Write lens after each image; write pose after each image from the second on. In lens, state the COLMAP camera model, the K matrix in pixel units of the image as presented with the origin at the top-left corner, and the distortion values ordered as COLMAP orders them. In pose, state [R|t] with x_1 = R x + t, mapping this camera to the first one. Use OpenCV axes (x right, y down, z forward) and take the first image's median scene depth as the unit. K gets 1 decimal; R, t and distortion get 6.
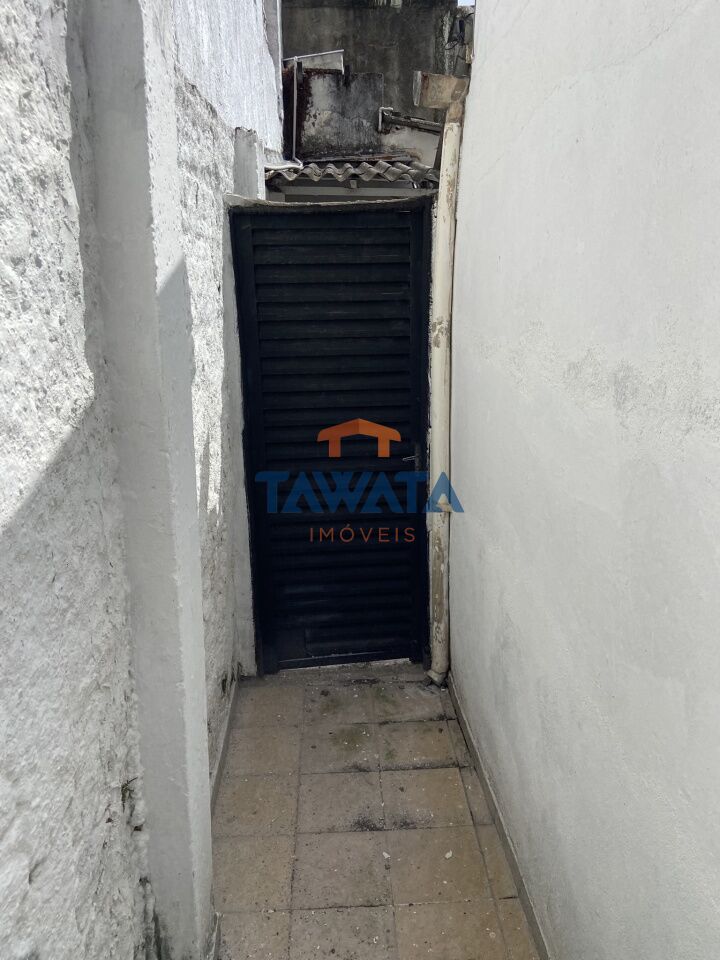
lens RADIAL K [[714.6, 0, 360.7], [0, 714.6, 486.1], [0, 0, 1]] dist [0.099305, -0.124100]
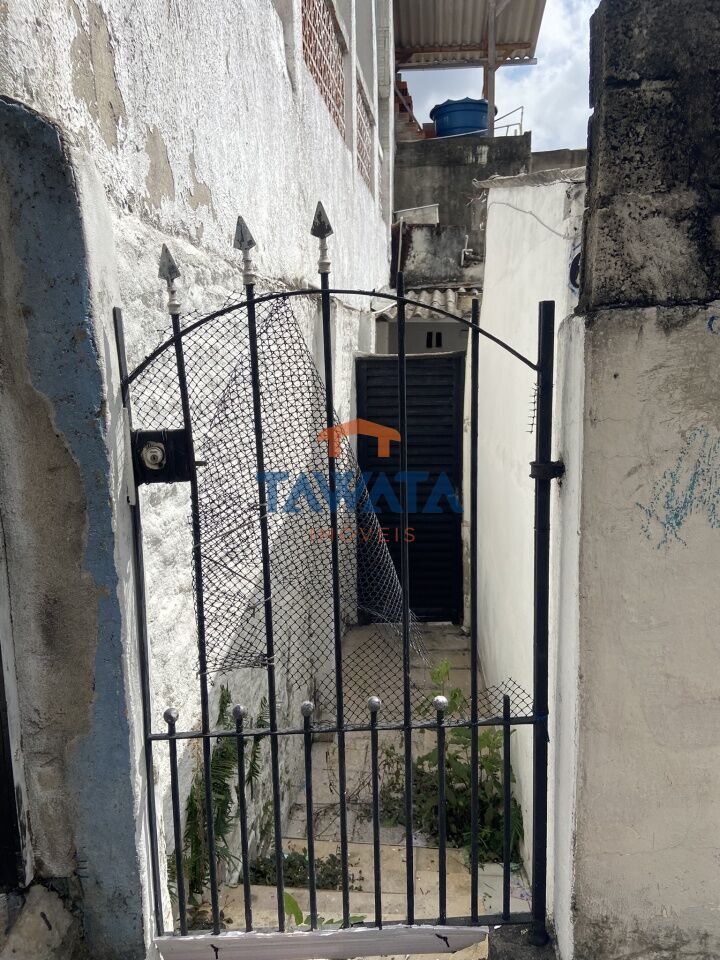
lens RADIAL K [[714.6, 0, 361.4], [0, 714.6, 480.4], [0, 0, 1]] dist [0.099305, -0.124100]
pose [[0.990082, 0.030772, -0.137078, 0.037919], [-0.044003, 0.994546, -0.094563, 0.041657], [0.133420, 0.099657, 0.986036, -0.308910]]
